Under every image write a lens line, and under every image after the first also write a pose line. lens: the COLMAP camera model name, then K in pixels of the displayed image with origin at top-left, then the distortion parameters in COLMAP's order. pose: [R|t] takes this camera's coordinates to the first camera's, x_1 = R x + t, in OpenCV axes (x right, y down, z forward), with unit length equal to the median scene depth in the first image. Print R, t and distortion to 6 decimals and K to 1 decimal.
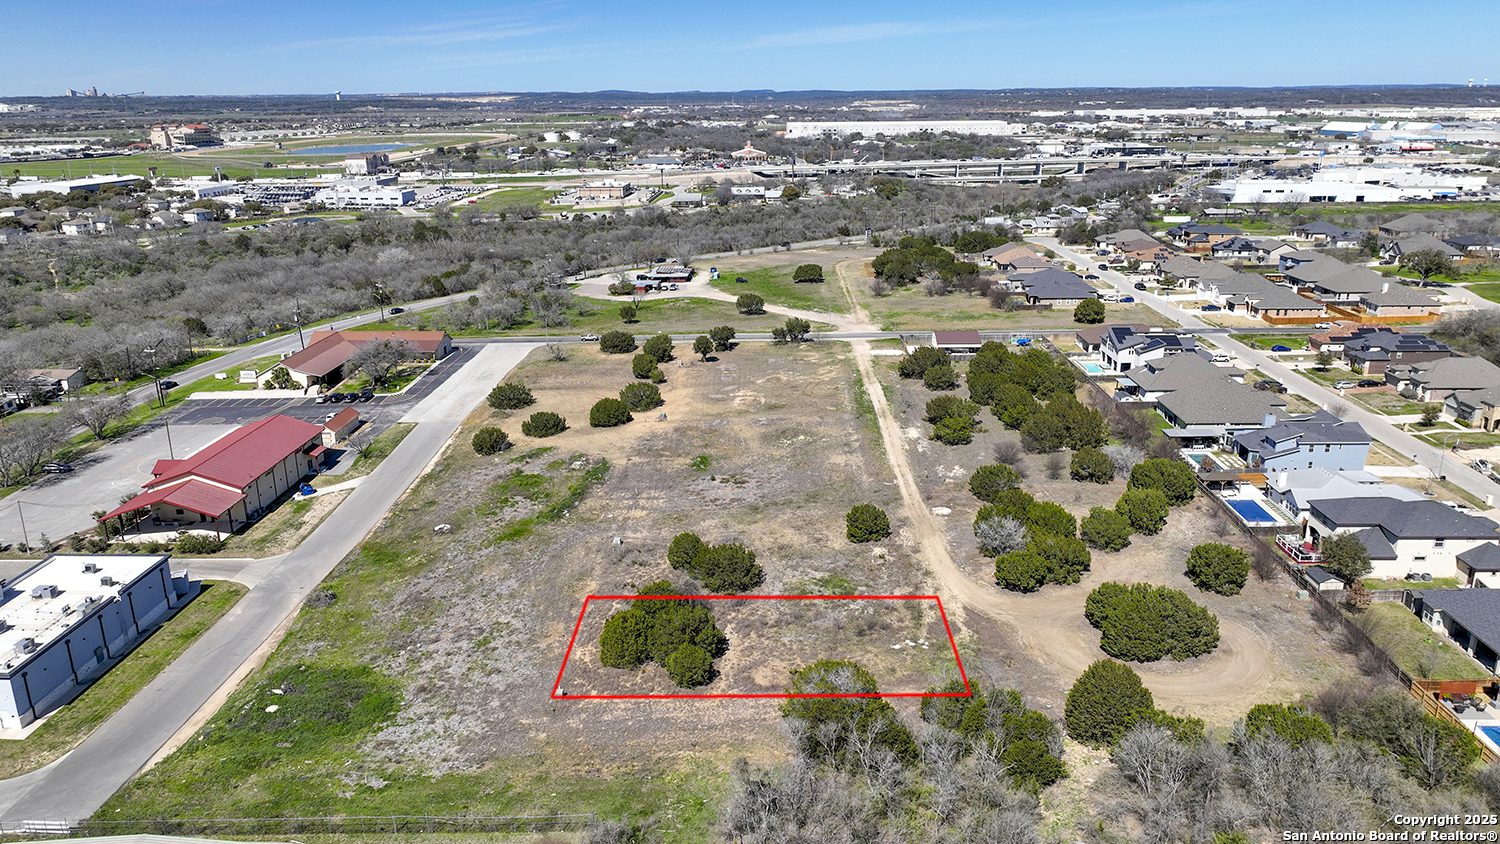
lens RADIAL K [[1062.7, 0, 748.6], [0, 1062.7, 463.0], [0, 0, 1]] dist [0.002938, -0.004066]
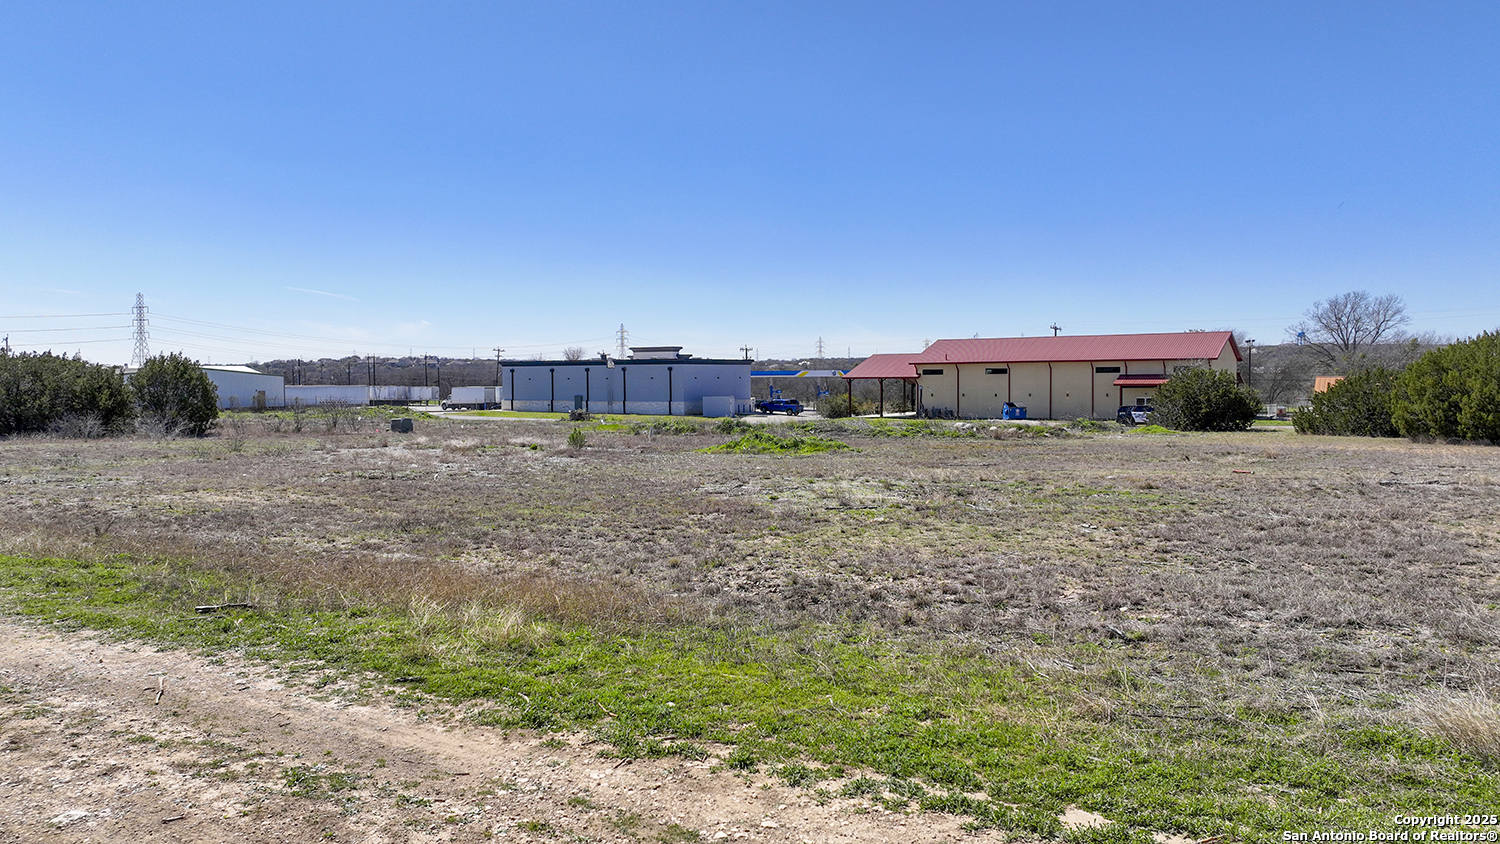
lens RADIAL K [[1066.1, 0, 750.0], [0, 1066.1, 422.0], [0, 0, 1]] dist [-0.004927, 0.001486]
pose [[-0.500396, 0.052539, -0.864201, 0.171251], [-0.270909, 0.938534, 0.213922, -0.057127], [0.822321, 0.341166, -0.455405, 1.146795]]
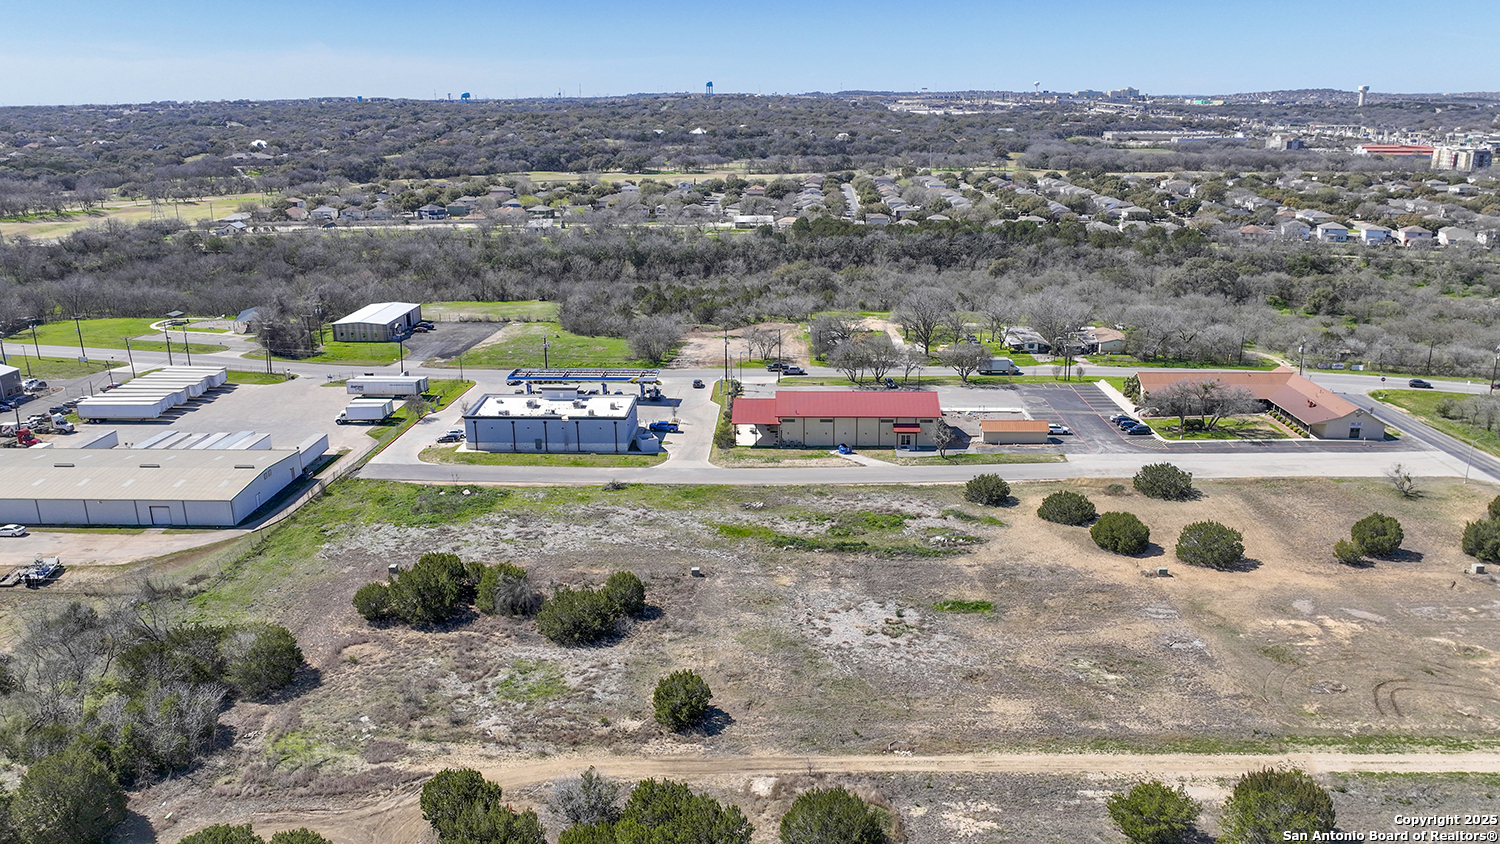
lens RADIAL K [[1074.4, 0, 753.1], [0, 1074.4, 426.8], [0, 0, 1]] dist [0.002504, -0.004023]
pose [[0.001103, 0.300151, -0.953891, 0.634148], [-0.323869, 0.902586, 0.283633, -0.279048], [0.946101, 0.308623, 0.098205, 0.791111]]
